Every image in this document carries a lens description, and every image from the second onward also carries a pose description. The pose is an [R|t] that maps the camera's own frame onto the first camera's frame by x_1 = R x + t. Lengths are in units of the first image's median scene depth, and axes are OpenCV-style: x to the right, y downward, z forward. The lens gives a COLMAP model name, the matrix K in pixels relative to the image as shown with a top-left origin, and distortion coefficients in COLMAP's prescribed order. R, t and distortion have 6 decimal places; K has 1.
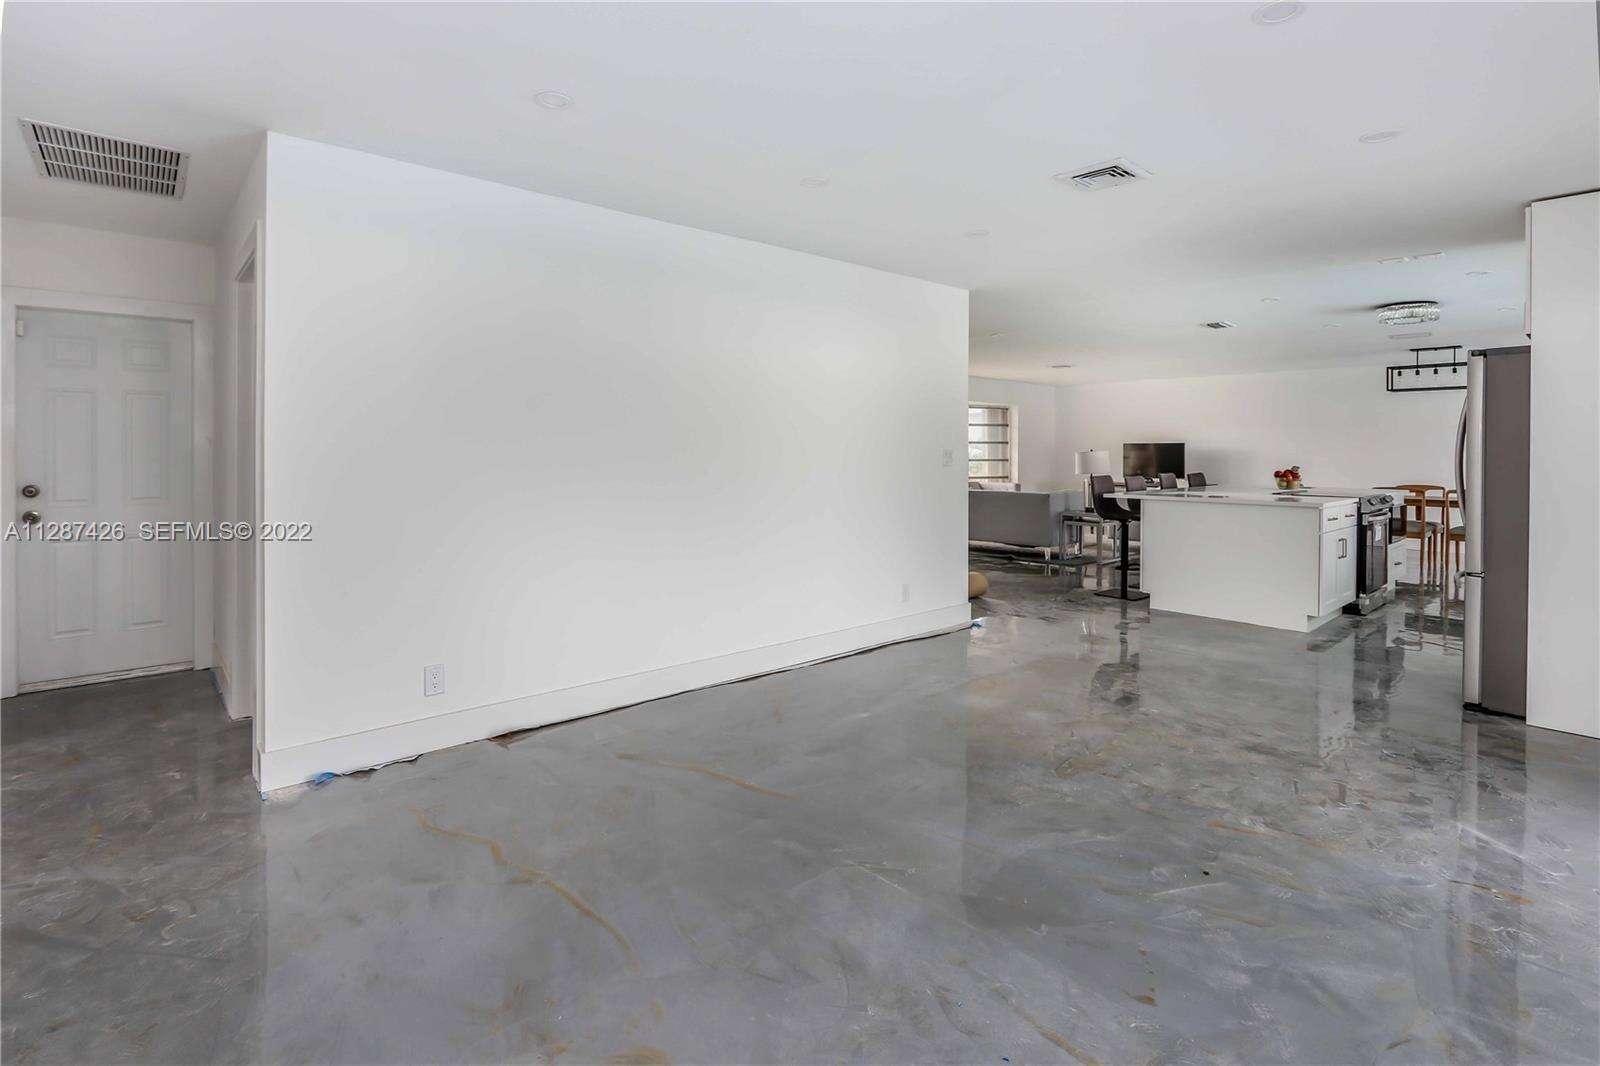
lens RADIAL K [[784.8, 0, 811.5], [0, 784.8, 443.7], [0, 0, 1]] dist [-0.007514, -0.001350]
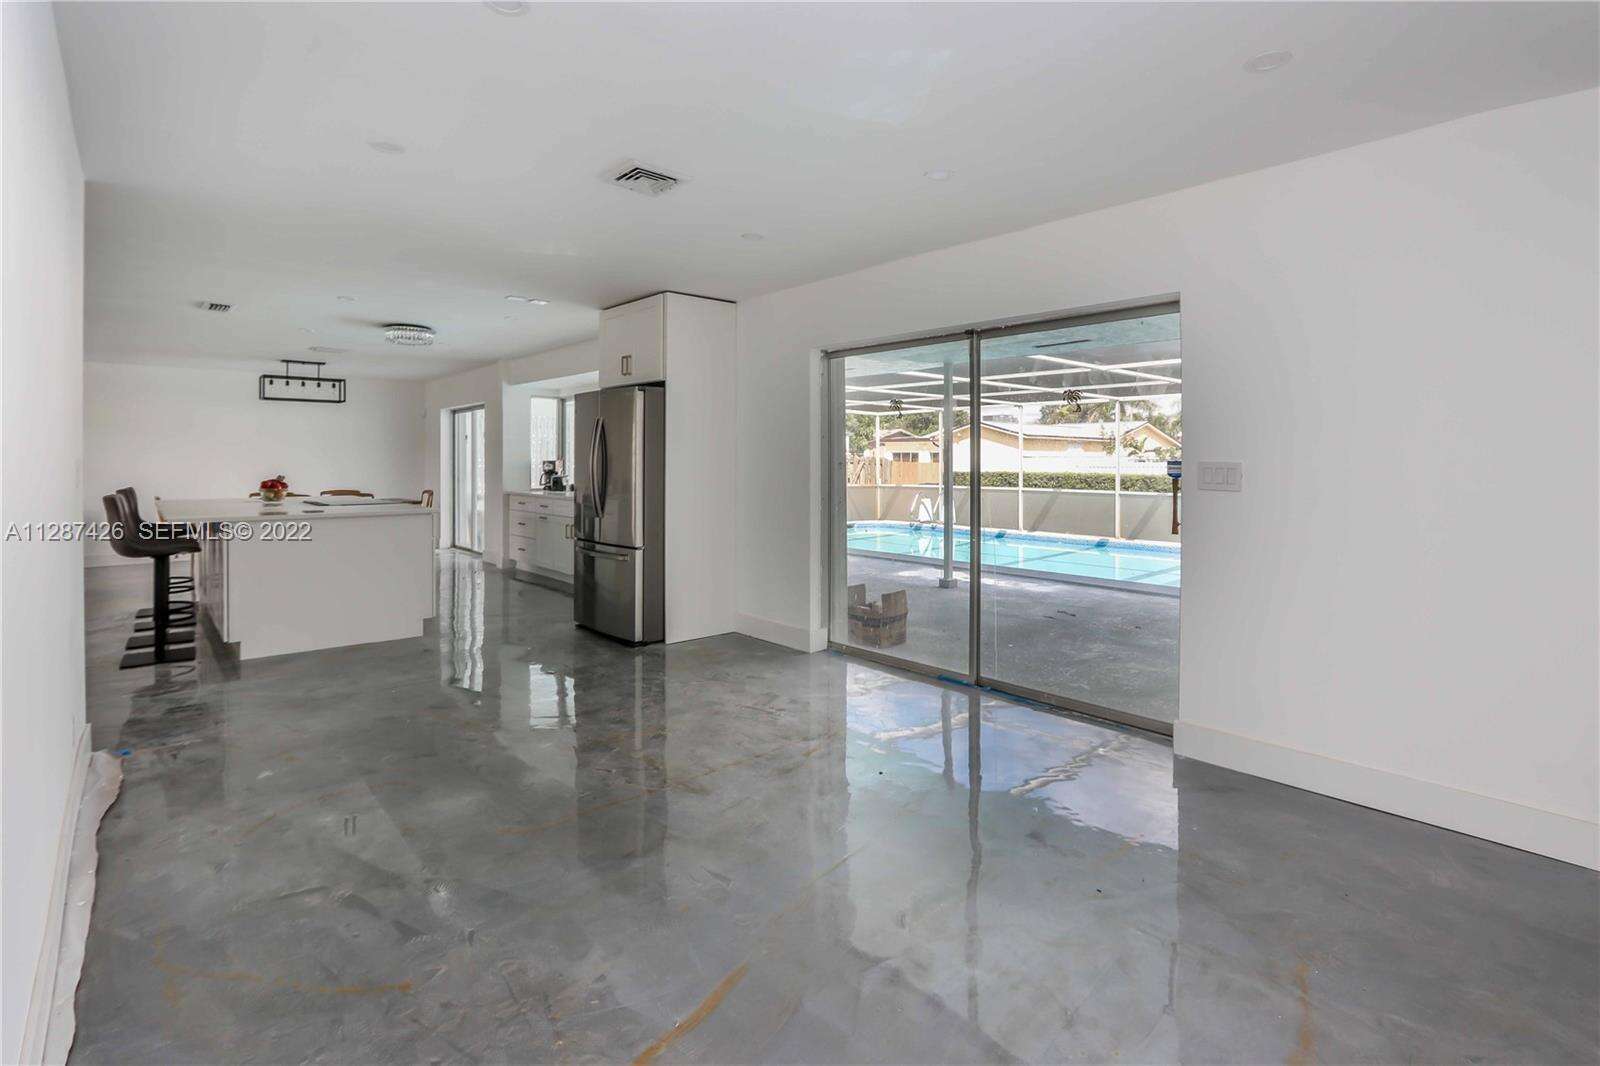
lens RADIAL K [[784.8, 0, 777.5], [0, 784.8, 444.8], [0, 0, 1]] dist [-0.007514, -0.001350]
pose [[0.047318, 0.015657, 0.998757, -0.229222], [-0.000548, 0.999877, -0.015648, 0.006039], [-0.998880, 0.000193, 0.047321, 0.312734]]
